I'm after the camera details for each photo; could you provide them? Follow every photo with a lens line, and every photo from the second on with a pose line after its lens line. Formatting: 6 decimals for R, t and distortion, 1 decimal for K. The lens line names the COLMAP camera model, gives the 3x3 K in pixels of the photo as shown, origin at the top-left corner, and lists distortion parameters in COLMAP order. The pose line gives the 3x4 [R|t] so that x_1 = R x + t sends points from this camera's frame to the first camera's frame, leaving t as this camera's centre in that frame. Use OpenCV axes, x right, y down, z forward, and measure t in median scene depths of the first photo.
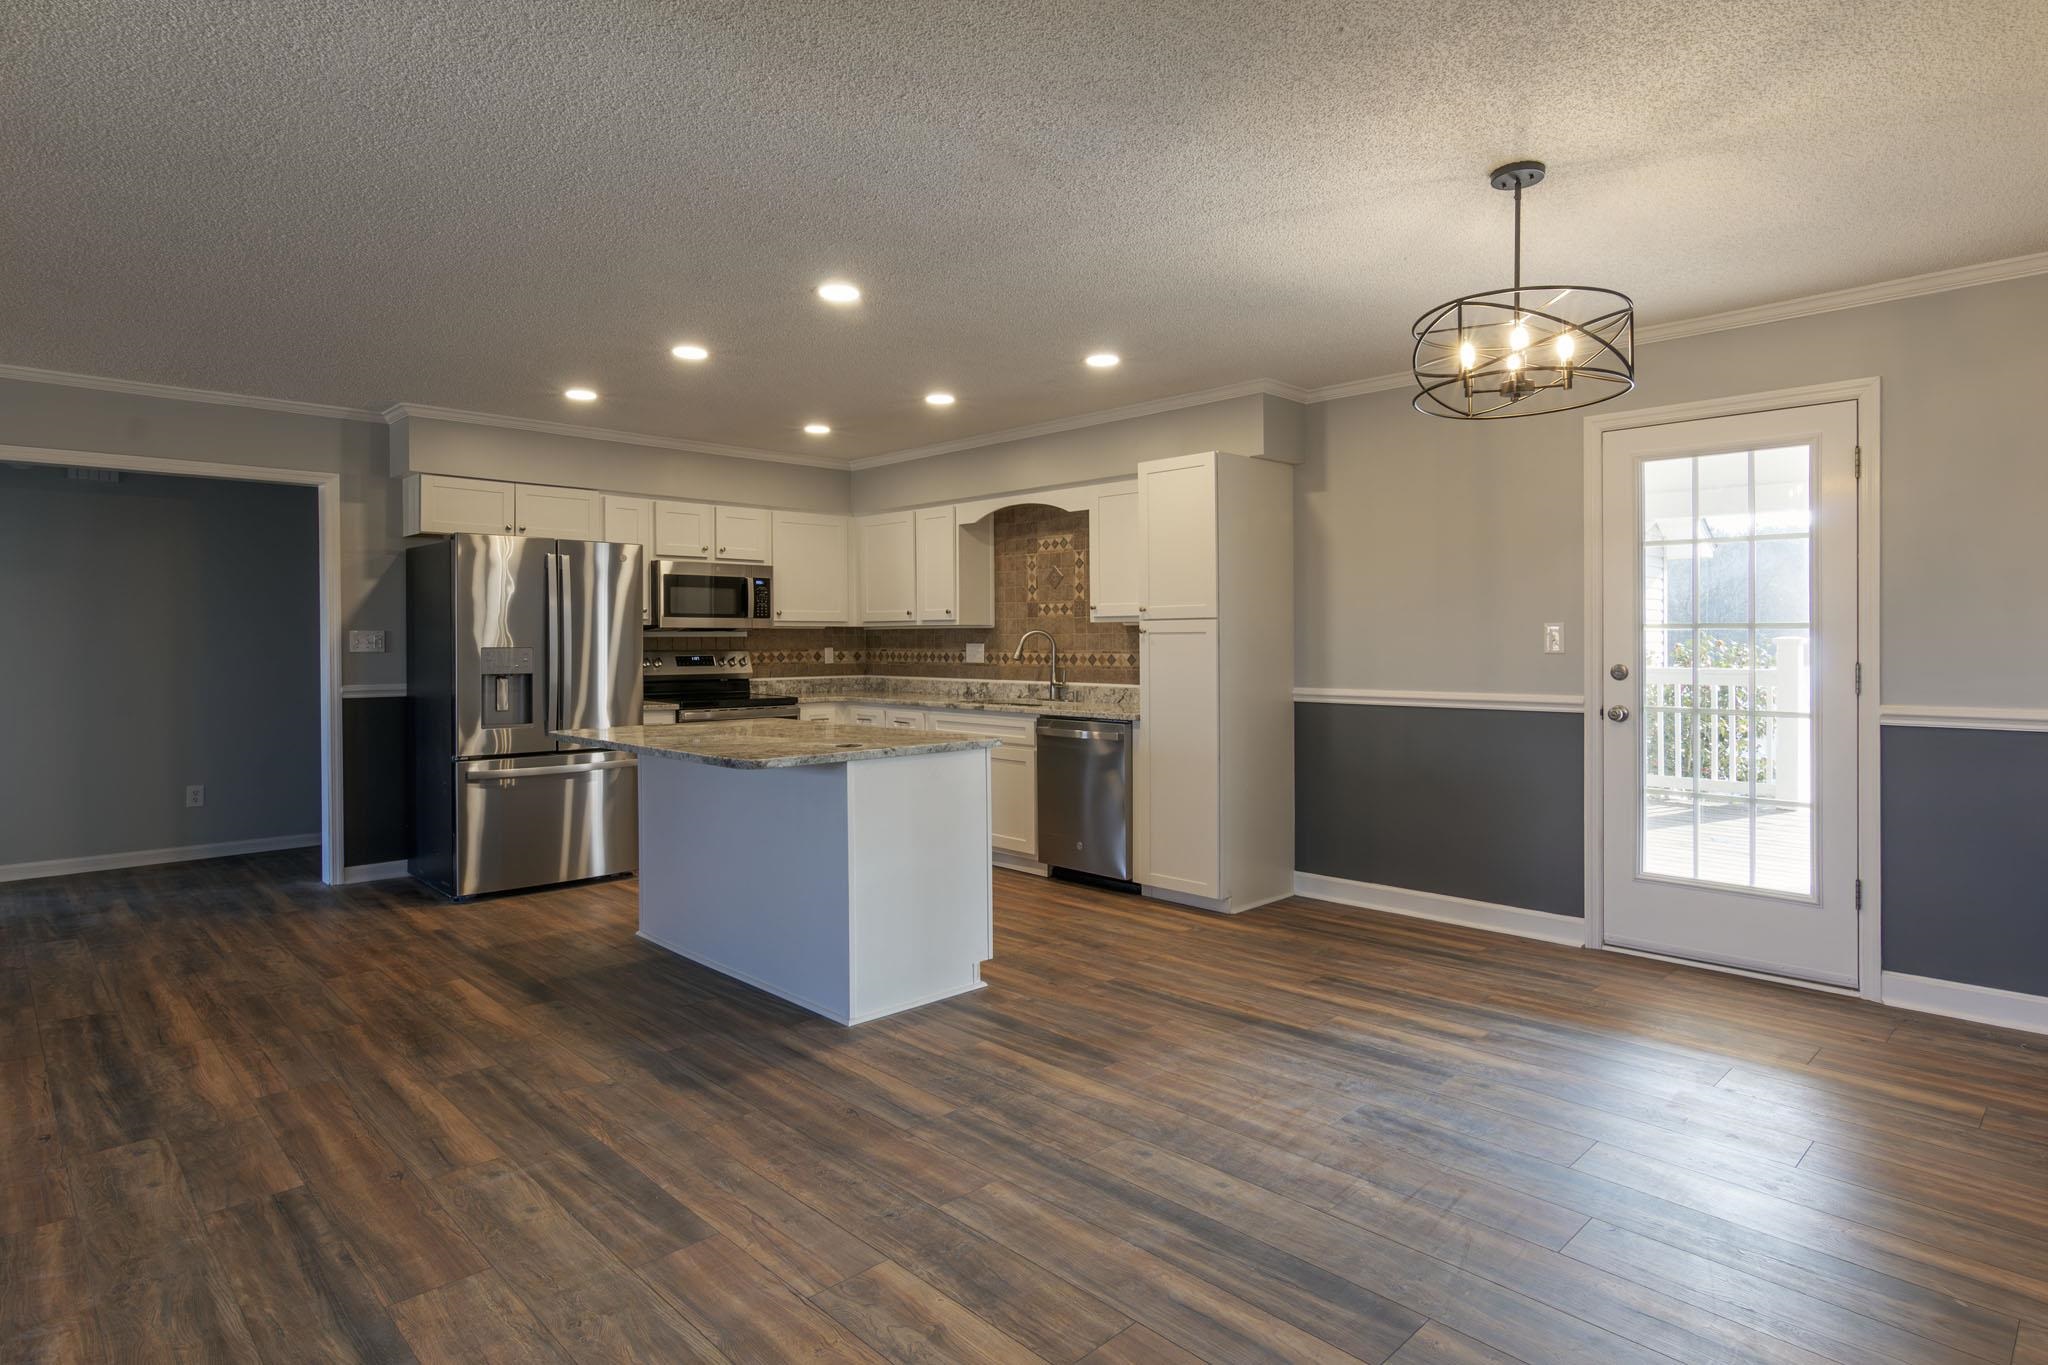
lens RADIAL K [[1107.6, 0, 982.3], [0, 1107.6, 628.0], [0, 0, 1]] dist [0.004399, 0.000506]
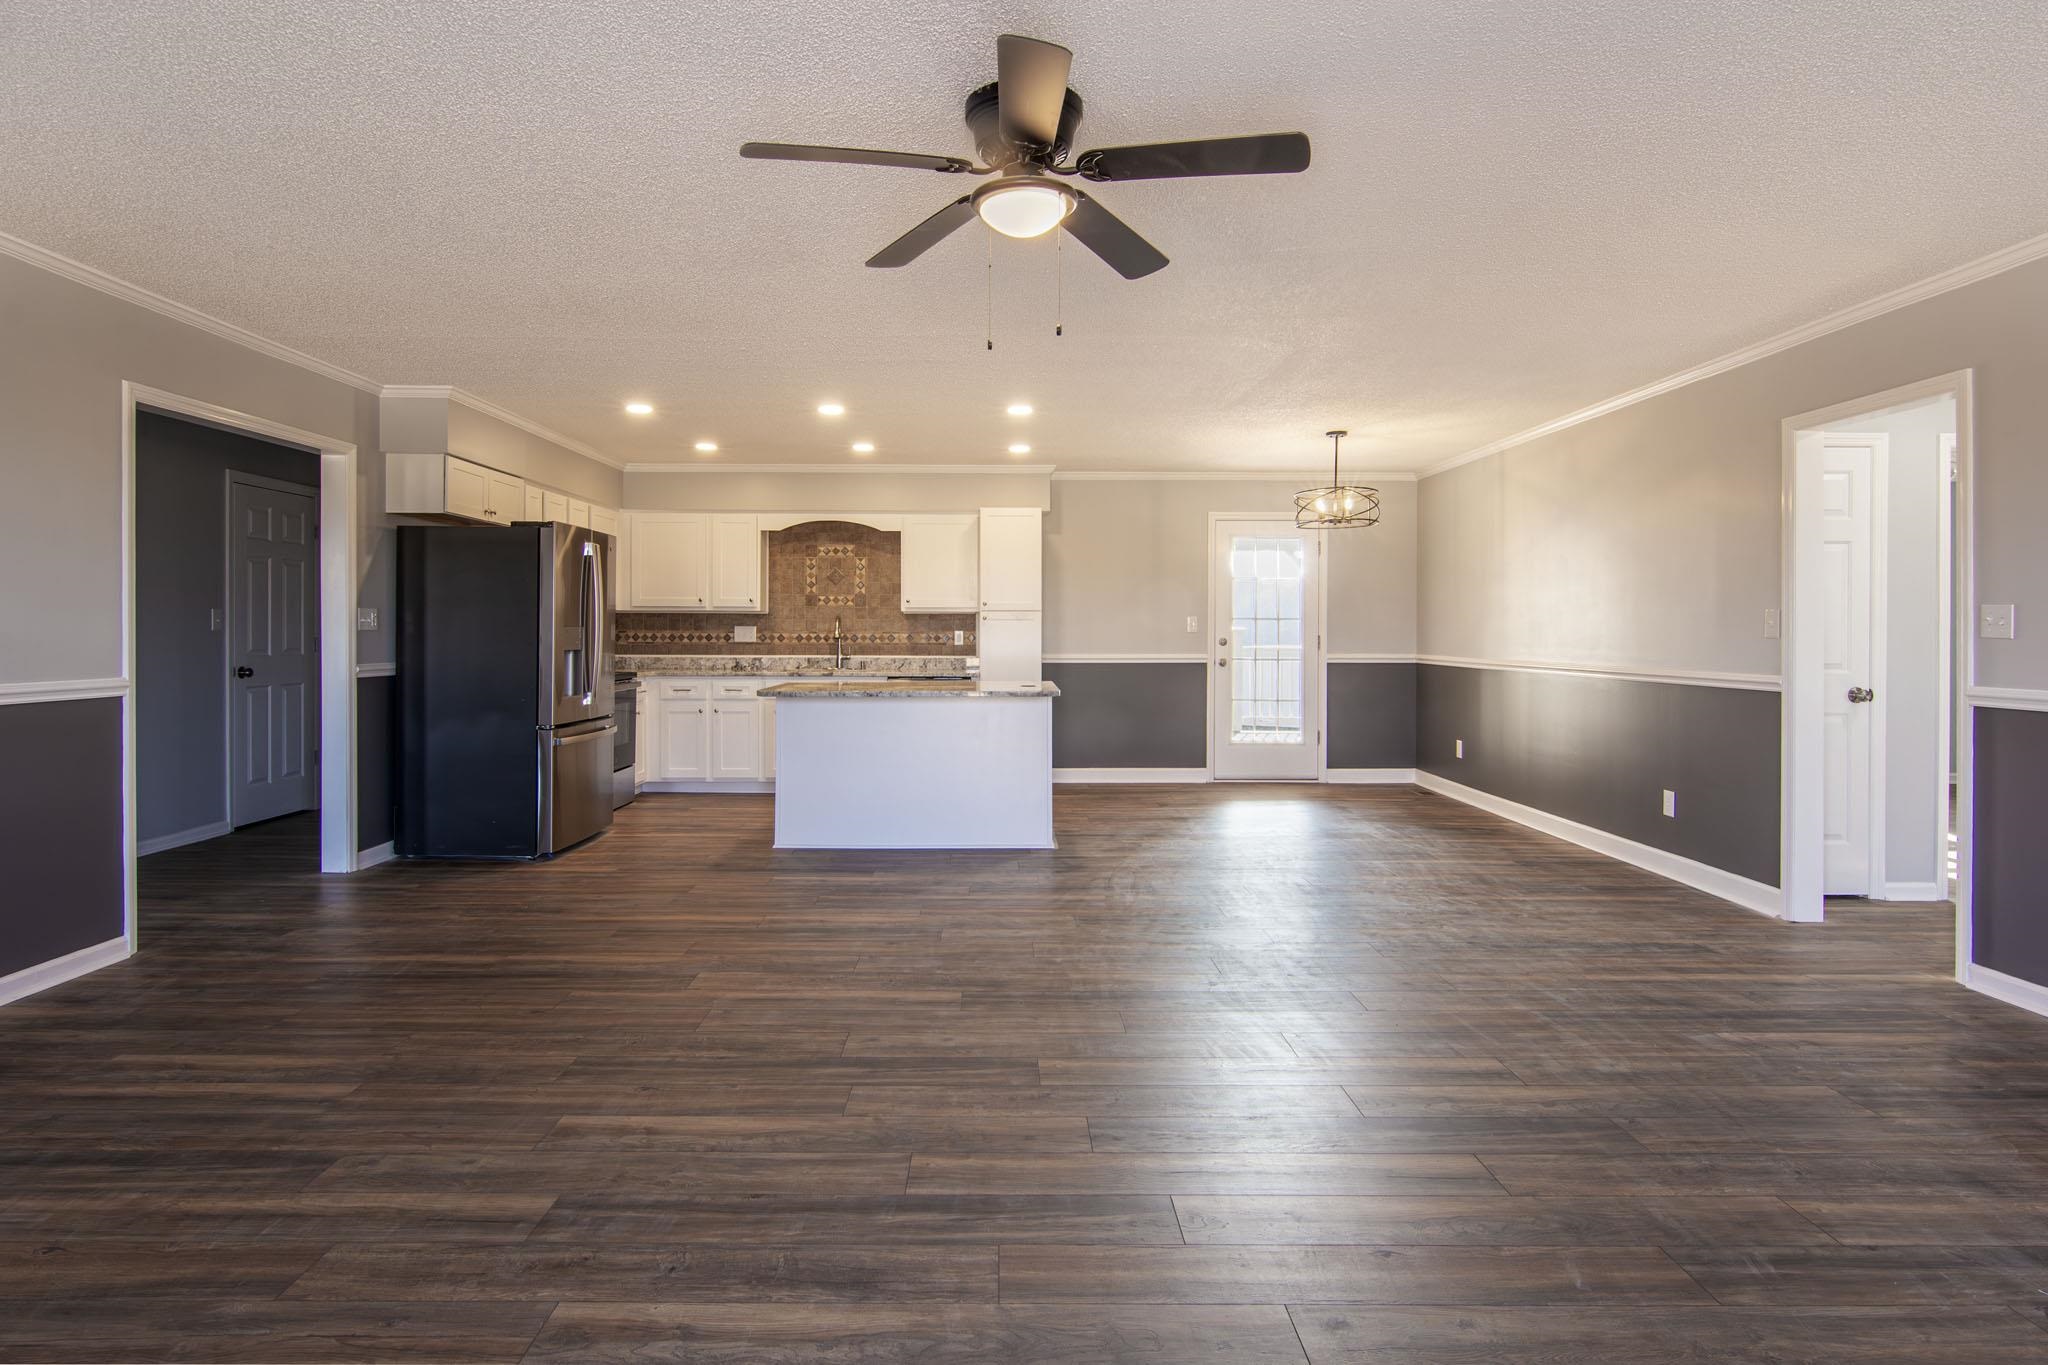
lens RADIAL K [[1107.6, 0, 982.3], [0, 1107.6, 628.0], [0, 0, 1]] dist [0.004399, 0.000506]
pose [[0.696445, 0.005282, 0.717591, -0.755590], [-0.012423, 0.999912, 0.004697, 0.007454], [-0.717502, -0.012186, 0.696449, -0.047568]]
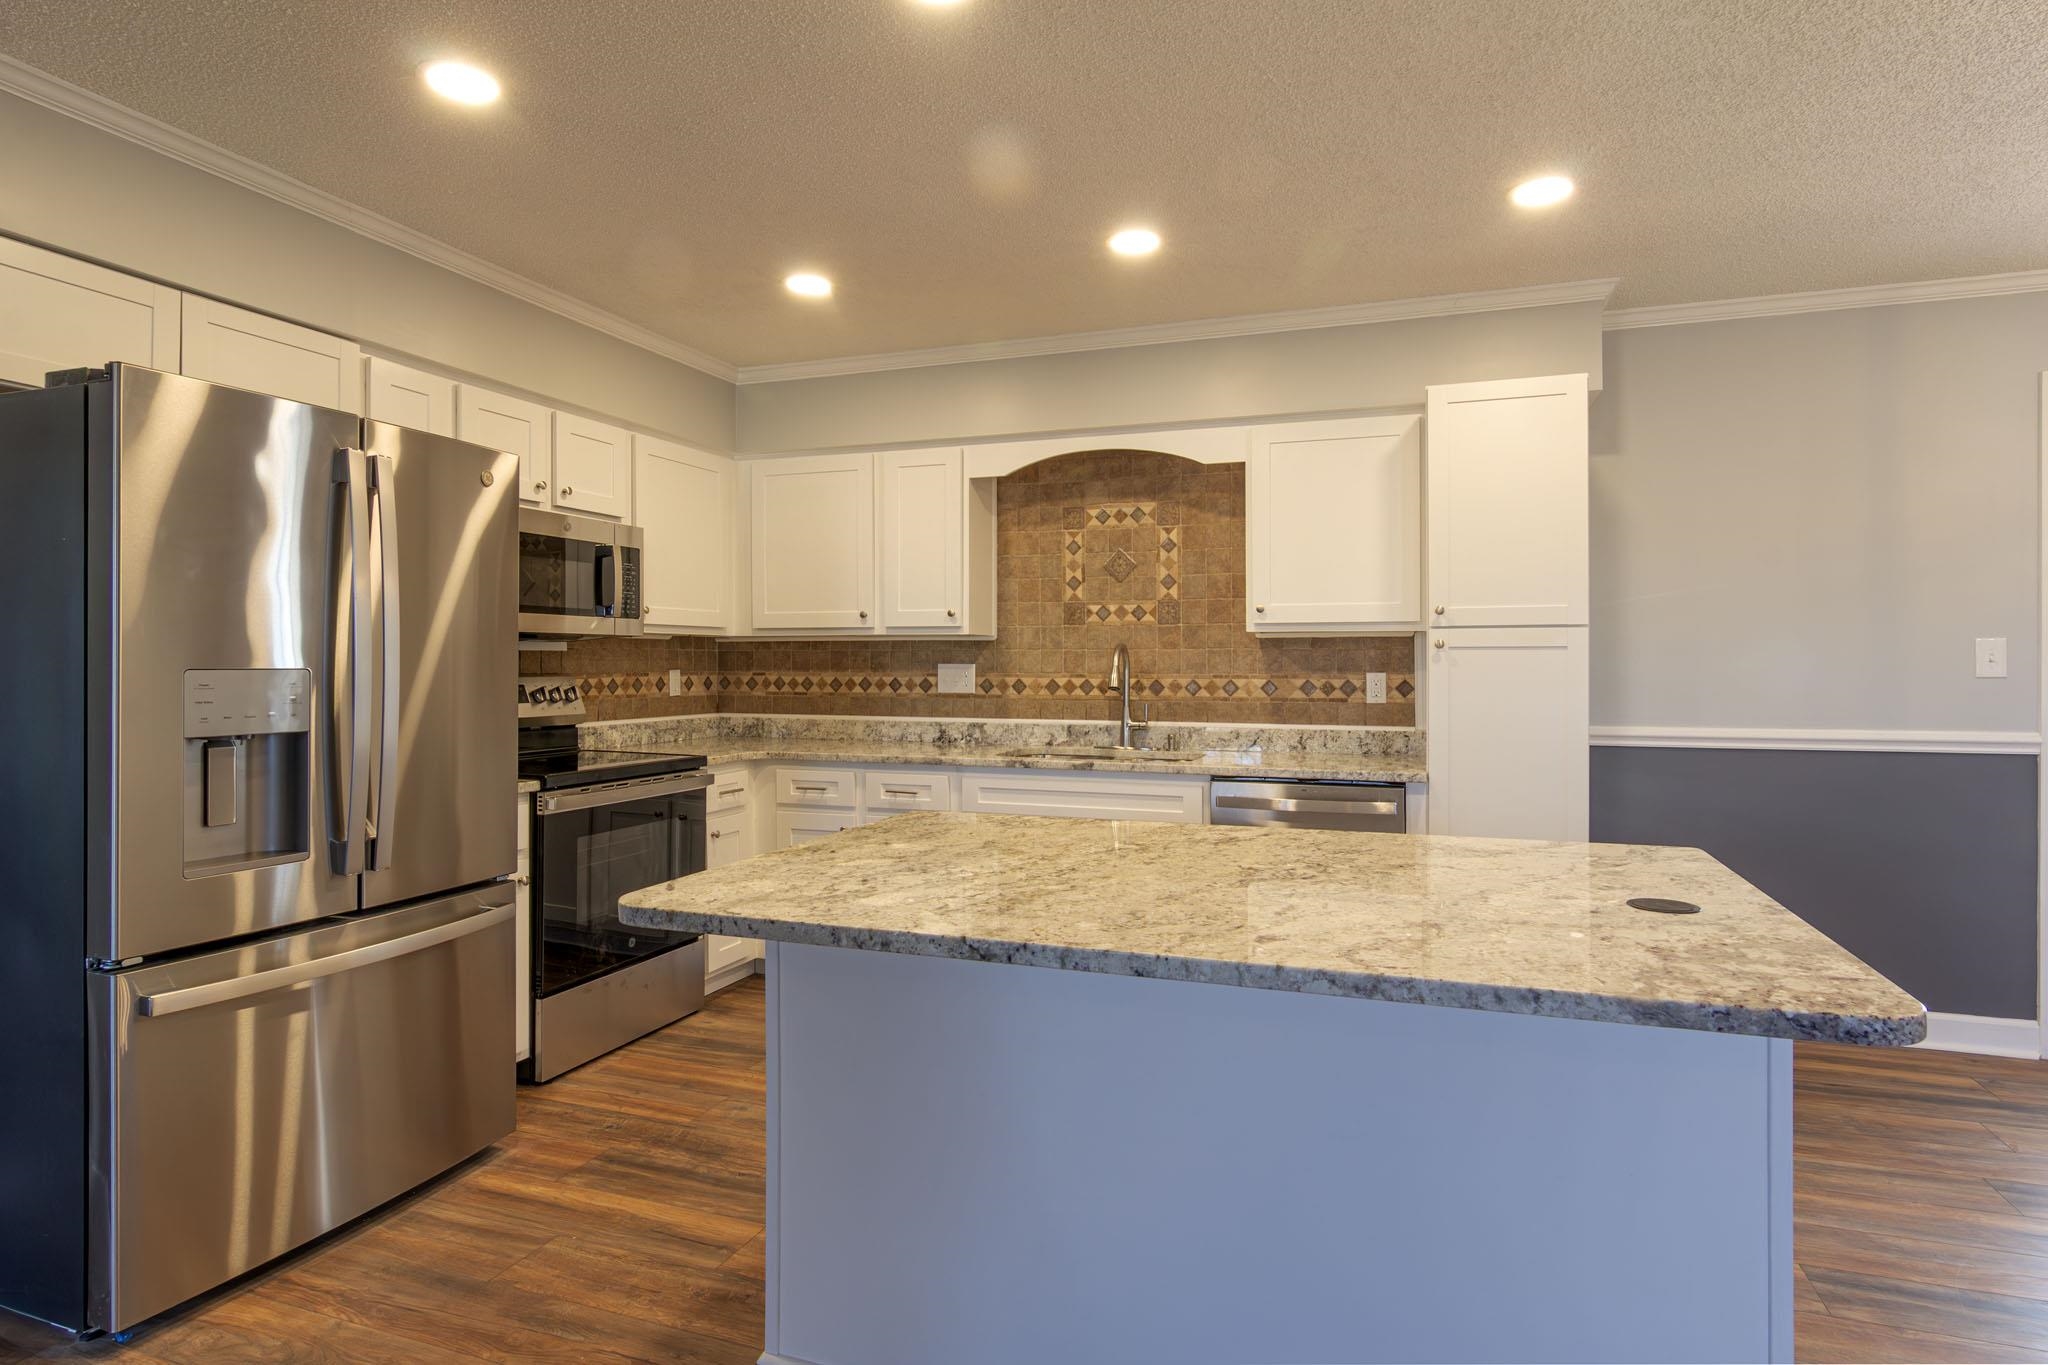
lens RADIAL K [[1127.1, 0, 1016.3], [0, 1127.1, 657.6], [0, 0, 1]] dist [-0.000194, -0.001420]
pose [[0.892305, 0.006029, 0.451392, -0.296529], [-0.008576, 0.999957, 0.003597, 0.008141], [-0.451351, -0.007080, 0.892318, 0.414703]]
